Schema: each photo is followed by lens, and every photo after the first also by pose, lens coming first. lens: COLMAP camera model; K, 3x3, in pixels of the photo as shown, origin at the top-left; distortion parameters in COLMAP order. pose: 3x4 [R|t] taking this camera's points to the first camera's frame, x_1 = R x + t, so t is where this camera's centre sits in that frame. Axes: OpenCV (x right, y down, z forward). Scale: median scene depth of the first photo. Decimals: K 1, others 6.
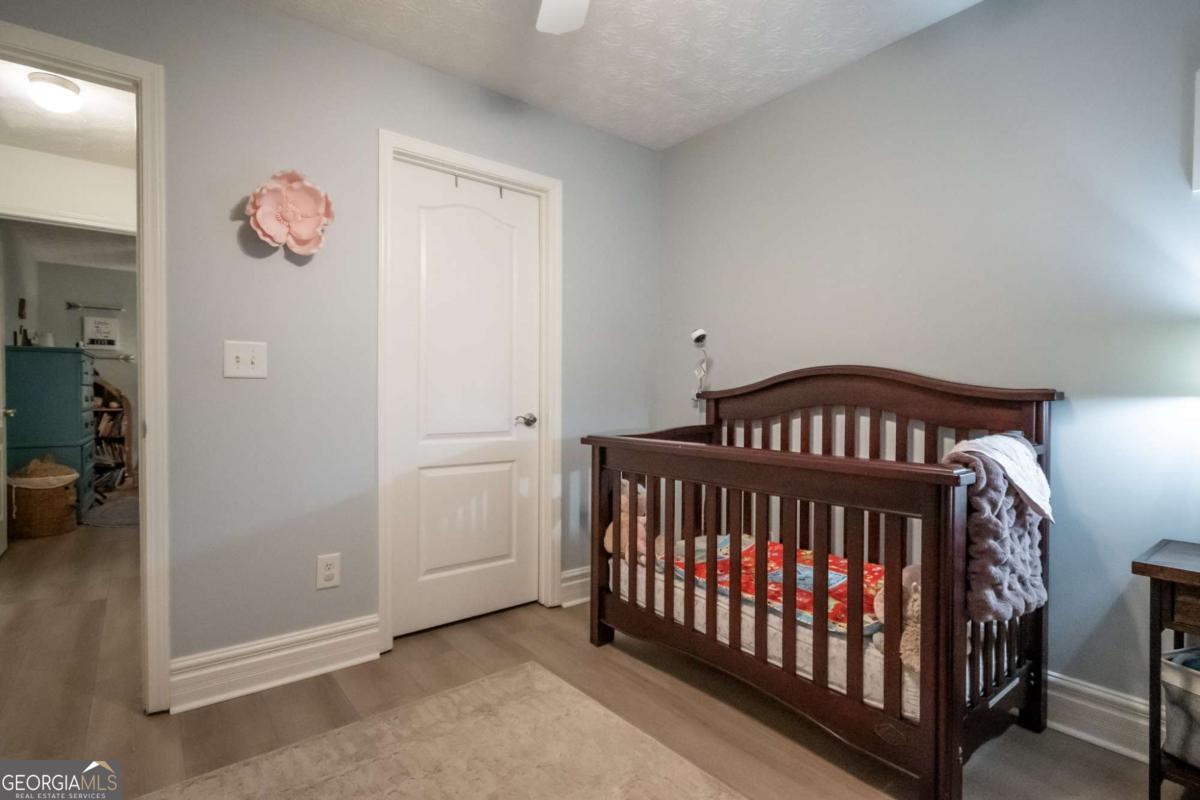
lens RADIAL K [[577.6, 0, 600.0], [0, 577.6, 400.0], [0, 0, 1]] dist [0.000314, 0.000037]
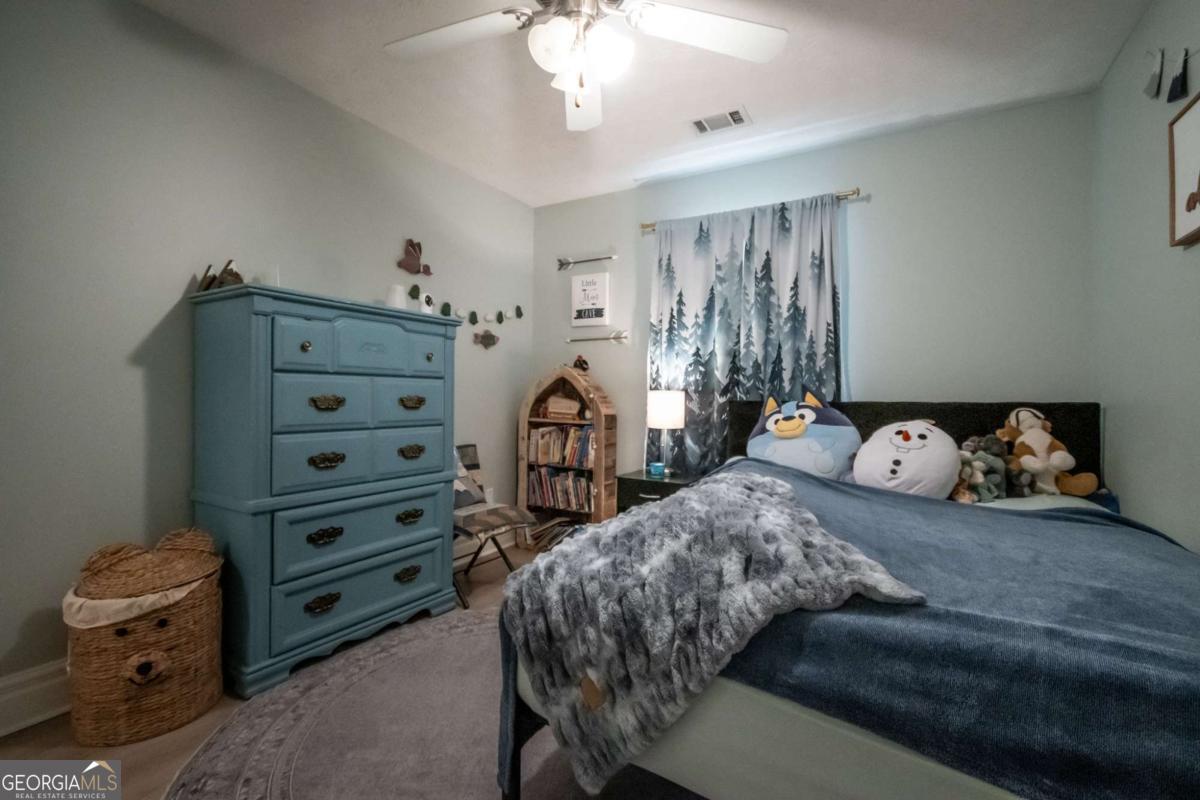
lens RADIAL K [[533.0, 0, 600.0], [0, 533.0, 400.0], [0, 0, 1]] dist [0.009100, -0.000848]
pose [[0.368428, 0.010241, -0.929600, -0.321130], [-0.017844, 0.999833, 0.003942, -0.008809], [0.929485, 0.015135, 0.368550, 0.806177]]
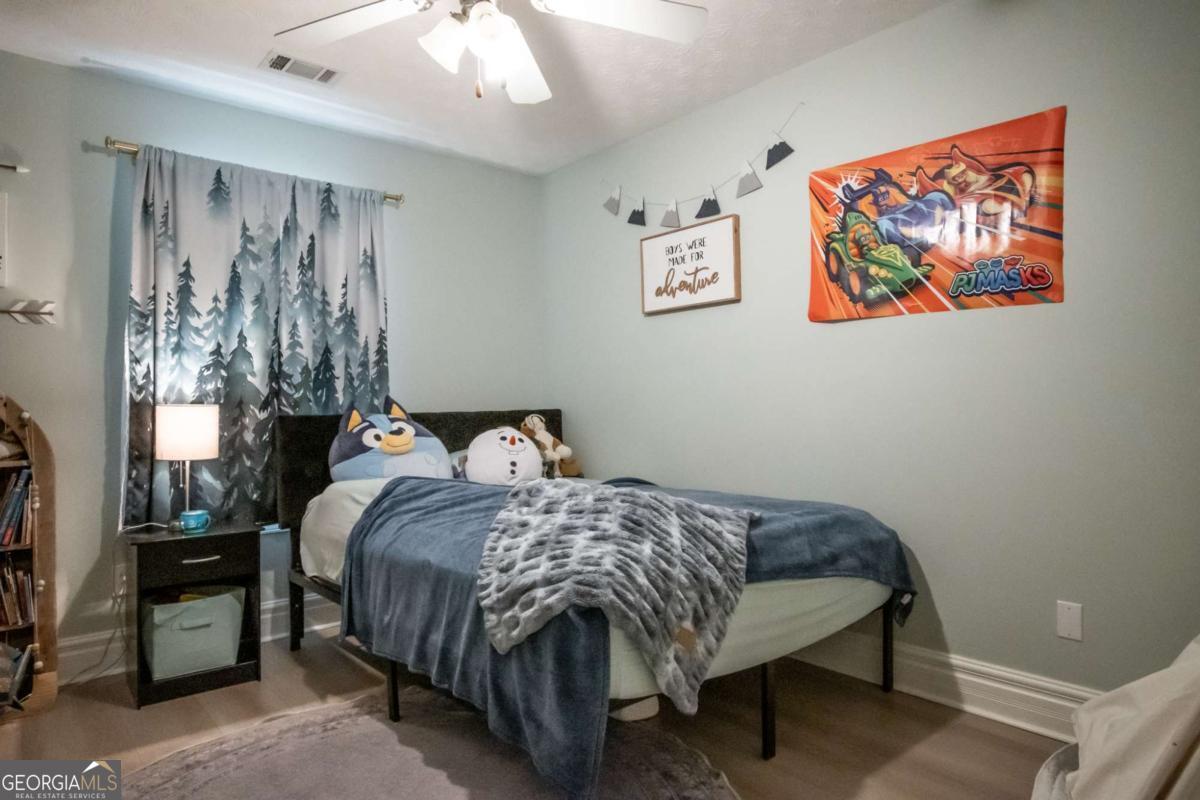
lens RADIAL K [[727.6, 0, 600.0], [0, 727.6, 400.0], [0, 0, 1]] dist [0.004012, 0.001342]
pose [[0.999173, -0.010102, 0.039377, -0.517870], [0.010608, 0.999864, -0.012649, -0.010737], [-0.039244, 0.013056, 0.999144, 0.573889]]
